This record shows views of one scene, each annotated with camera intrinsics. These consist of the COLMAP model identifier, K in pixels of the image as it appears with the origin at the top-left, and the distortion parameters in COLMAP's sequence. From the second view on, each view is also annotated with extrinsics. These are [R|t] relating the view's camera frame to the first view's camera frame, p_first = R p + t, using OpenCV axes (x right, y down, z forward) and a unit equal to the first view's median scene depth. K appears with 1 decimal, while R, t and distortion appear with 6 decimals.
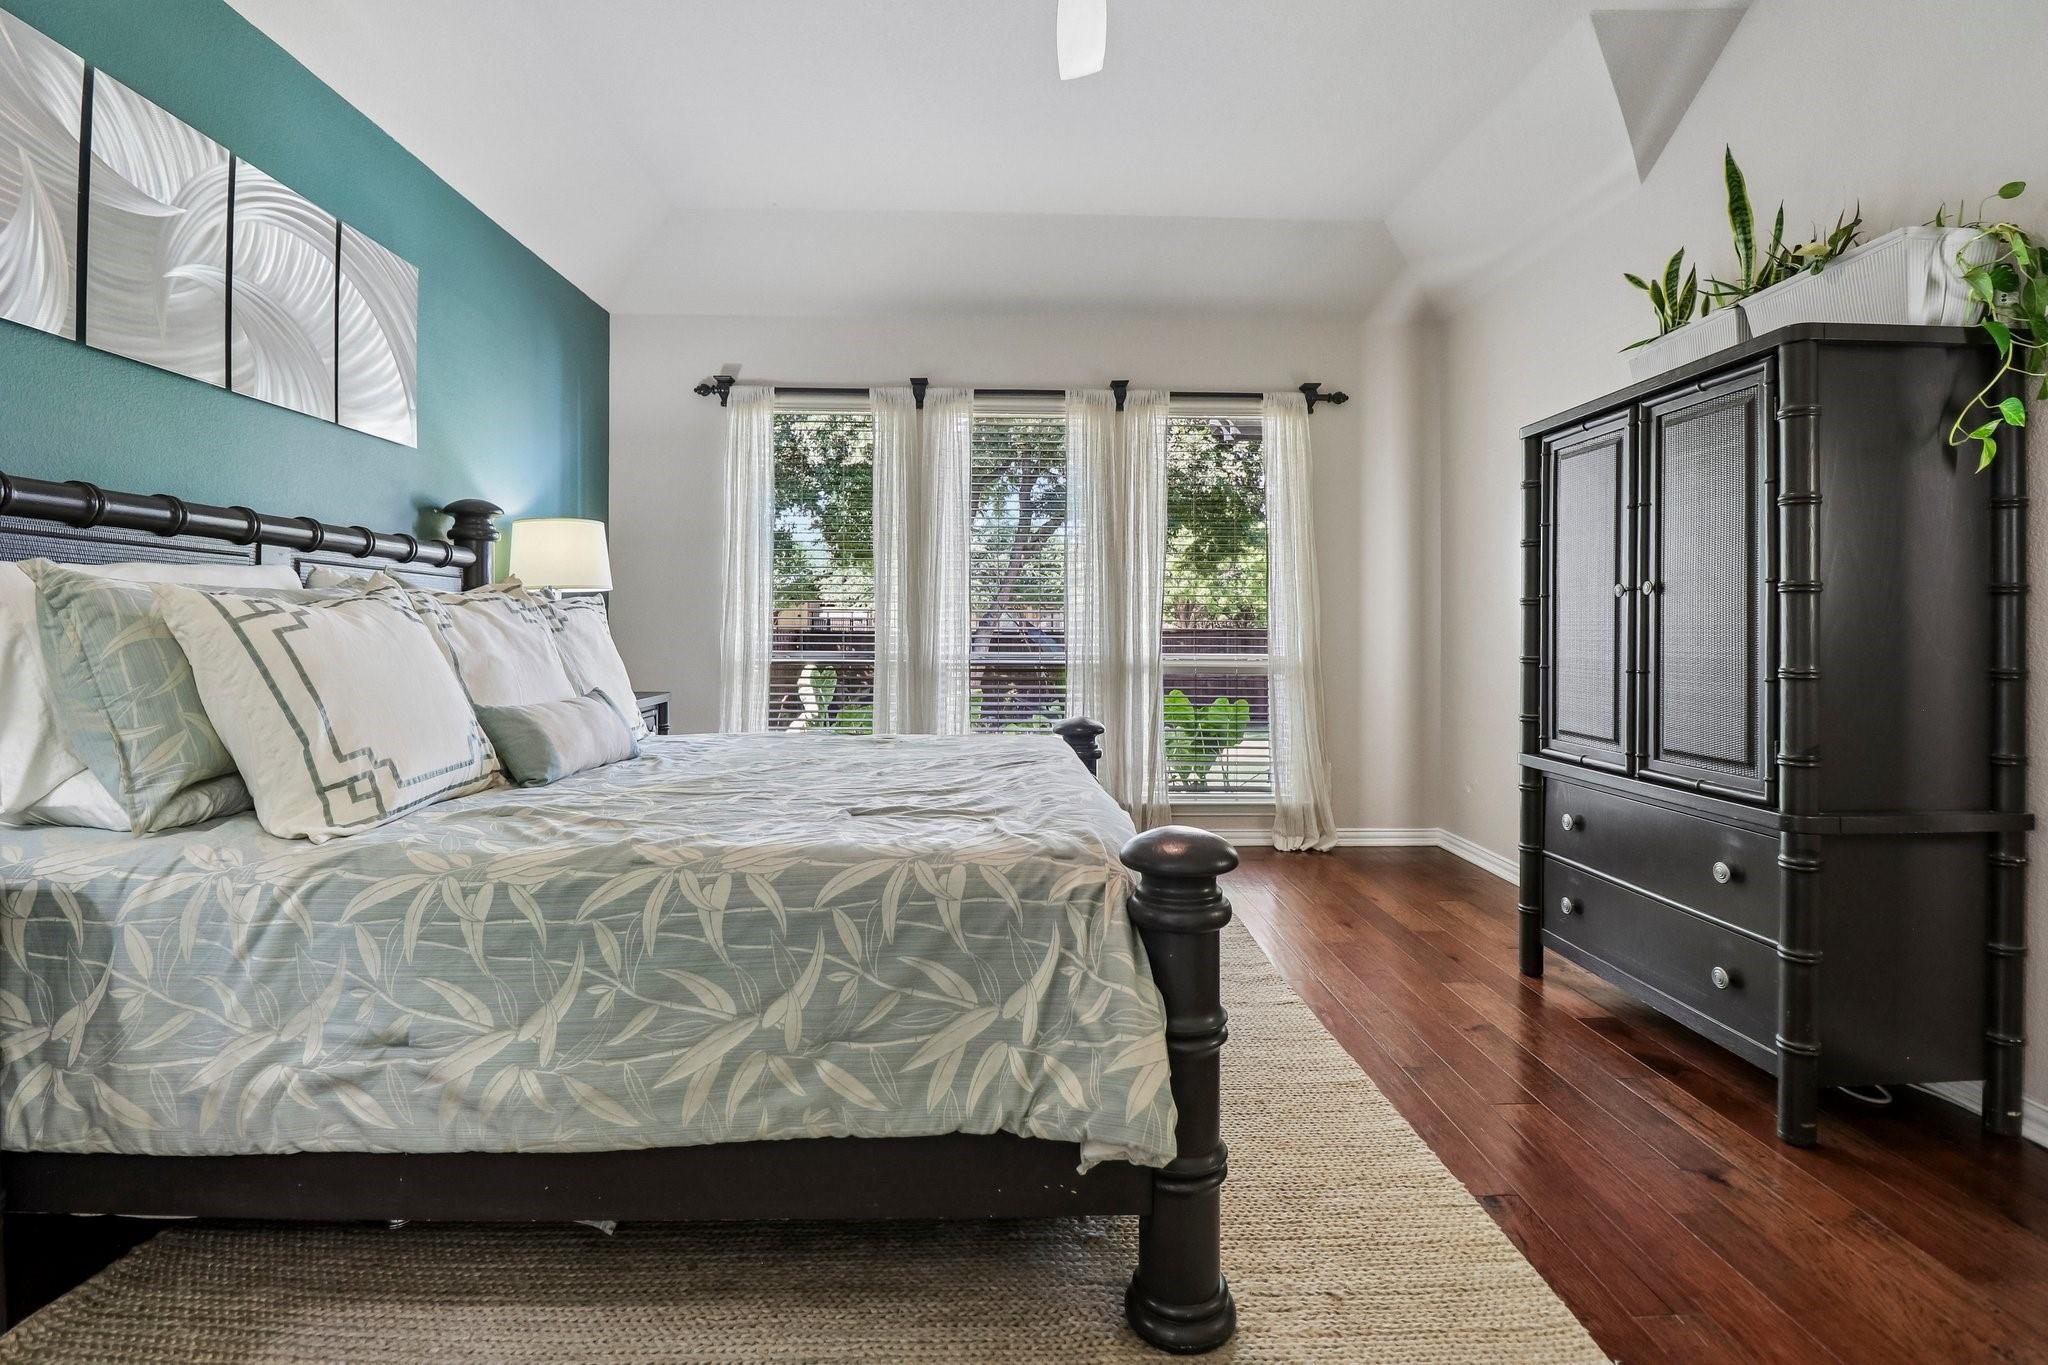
lens RADIAL K [[948.9, 0, 1020.0], [0, 948.9, 635.0], [0, 0, 1]] dist [-0.003356, -0.010995]
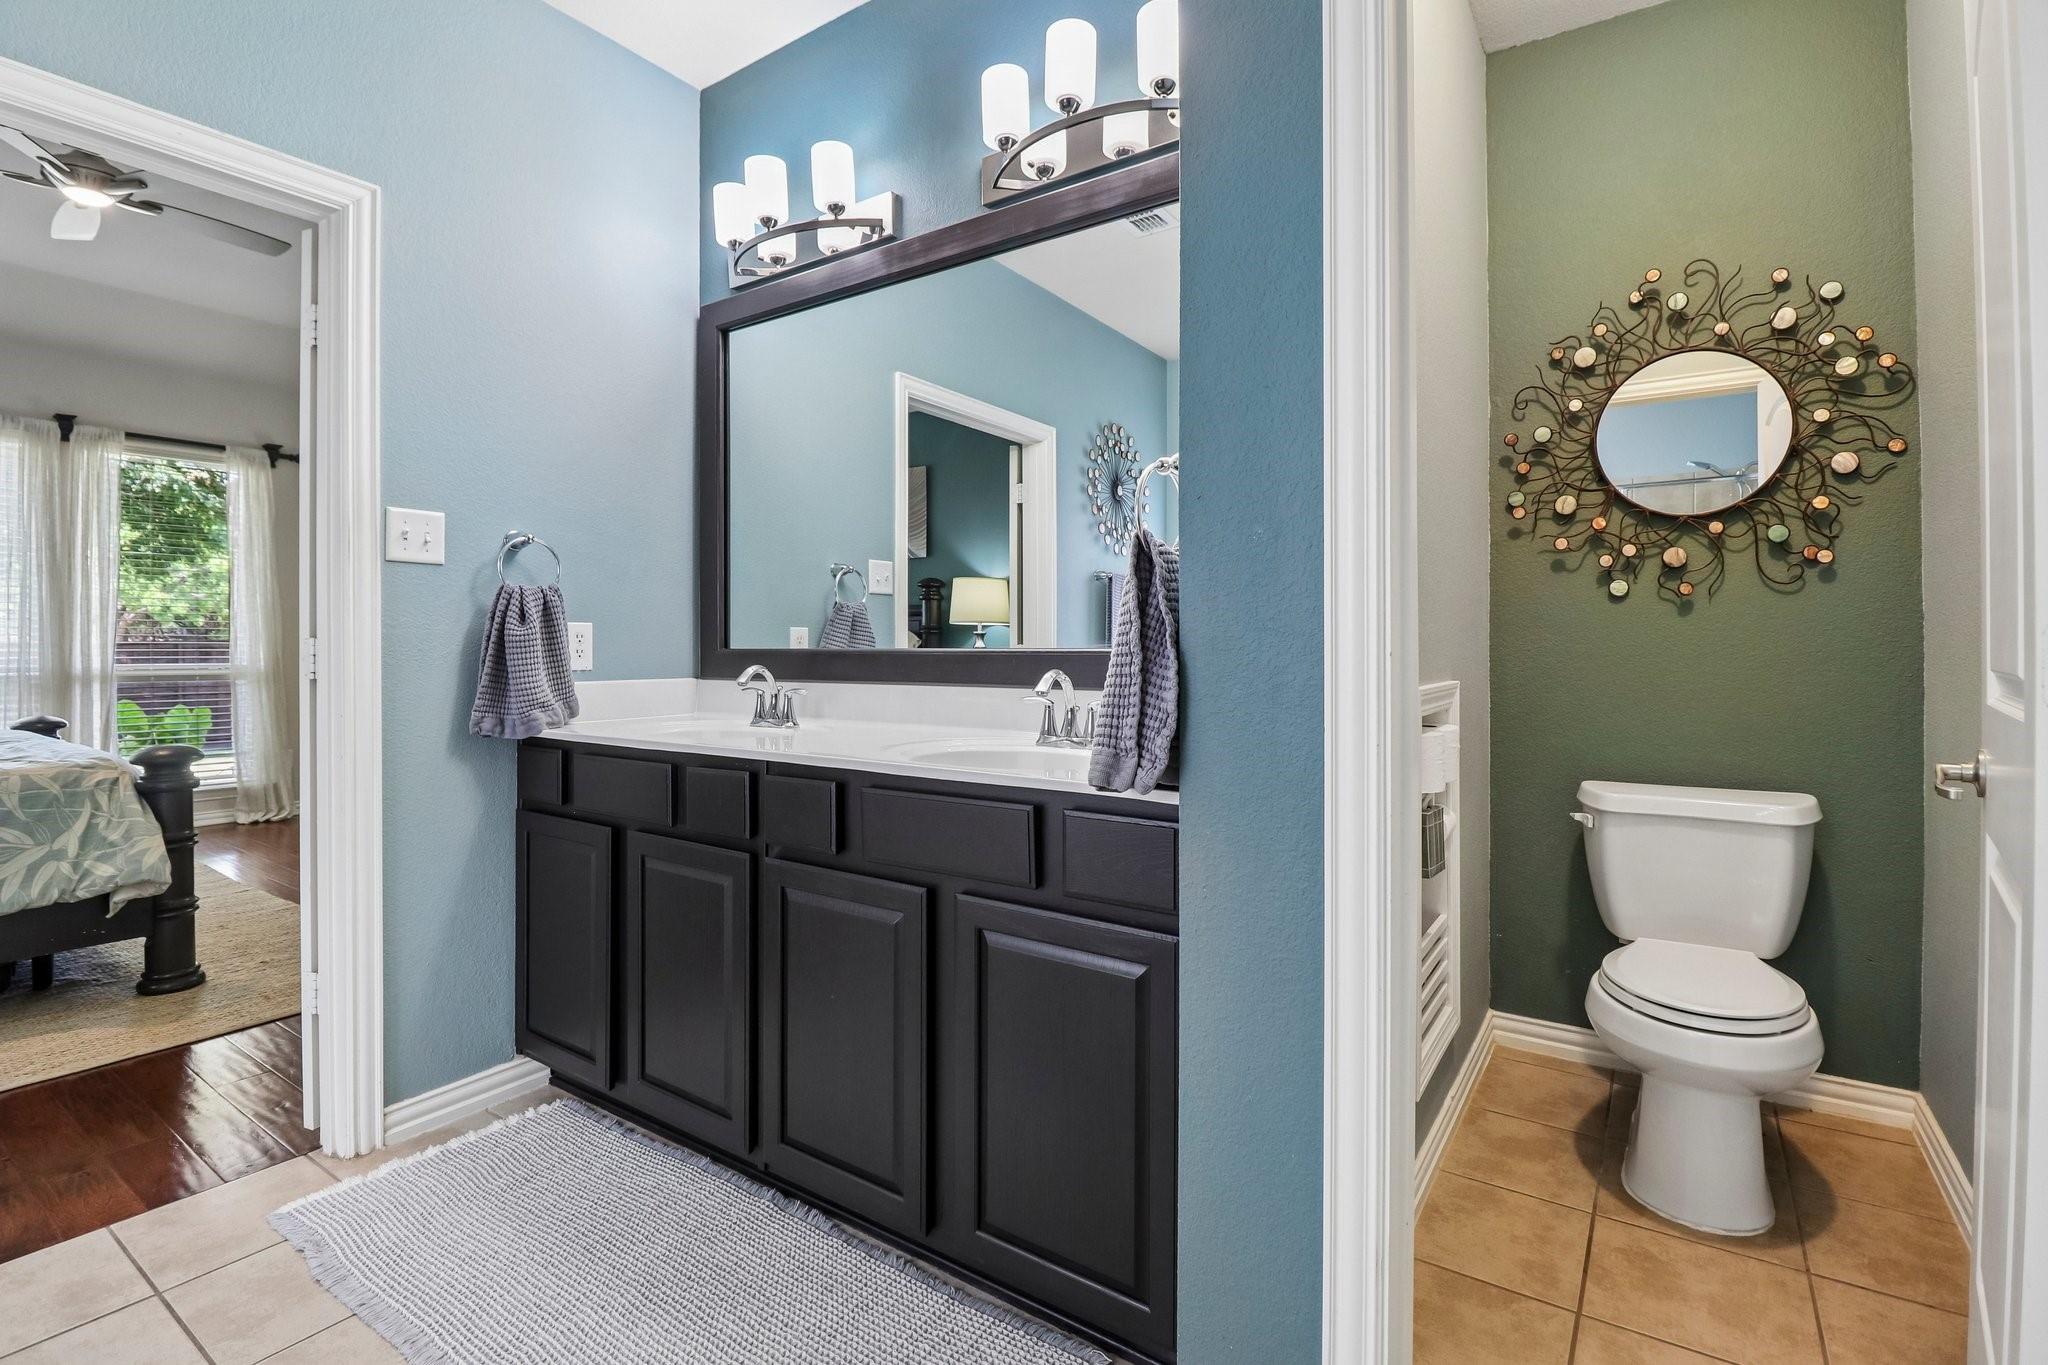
lens RADIAL K [[948.9, 0, 1020.0], [0, 948.9, 635.0], [0, 0, 1]] dist [-0.003356, -0.010995]
pose [[0.584119, 0.001555, 0.811667, -0.390880], [0.006136, 0.999961, -0.006331, -0.003851], [-0.811645, 0.008678, 0.584086, -1.623801]]
